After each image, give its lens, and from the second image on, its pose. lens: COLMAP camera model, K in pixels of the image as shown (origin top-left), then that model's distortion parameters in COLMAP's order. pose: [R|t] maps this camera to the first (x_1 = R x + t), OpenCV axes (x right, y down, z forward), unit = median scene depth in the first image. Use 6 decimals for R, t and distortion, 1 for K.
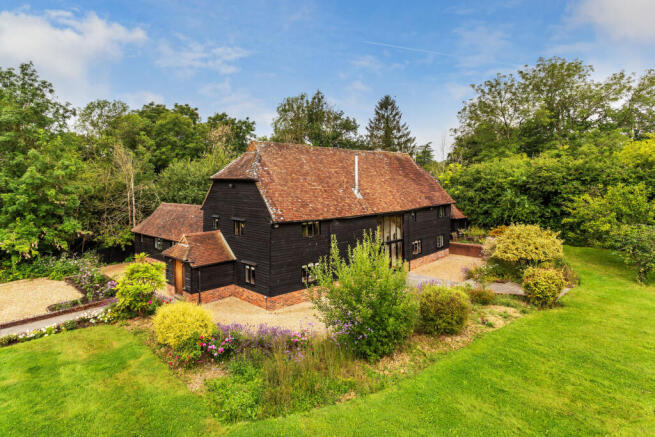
lens RADIAL K [[354.3, 0, 290.7], [0, 354.3, 176.6], [0, 0, 1]] dist [0.000013, 0.000029]
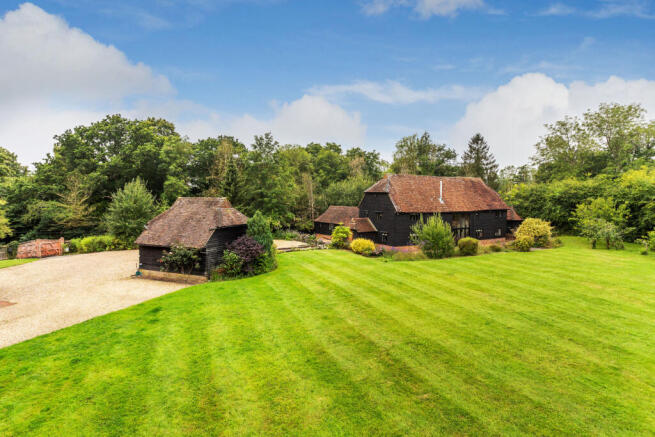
lens RADIAL K [[333.8, 0, 330.6], [0, 333.8, 199.5], [0, 0, 1]] dist [-0.000635, 0.000158]
pose [[0.975970, 0.014115, -0.217449, 0.000515], [-0.009669, 0.999722, 0.021493, 0.003786], [0.217692, -0.018874, 0.975835, -0.400682]]
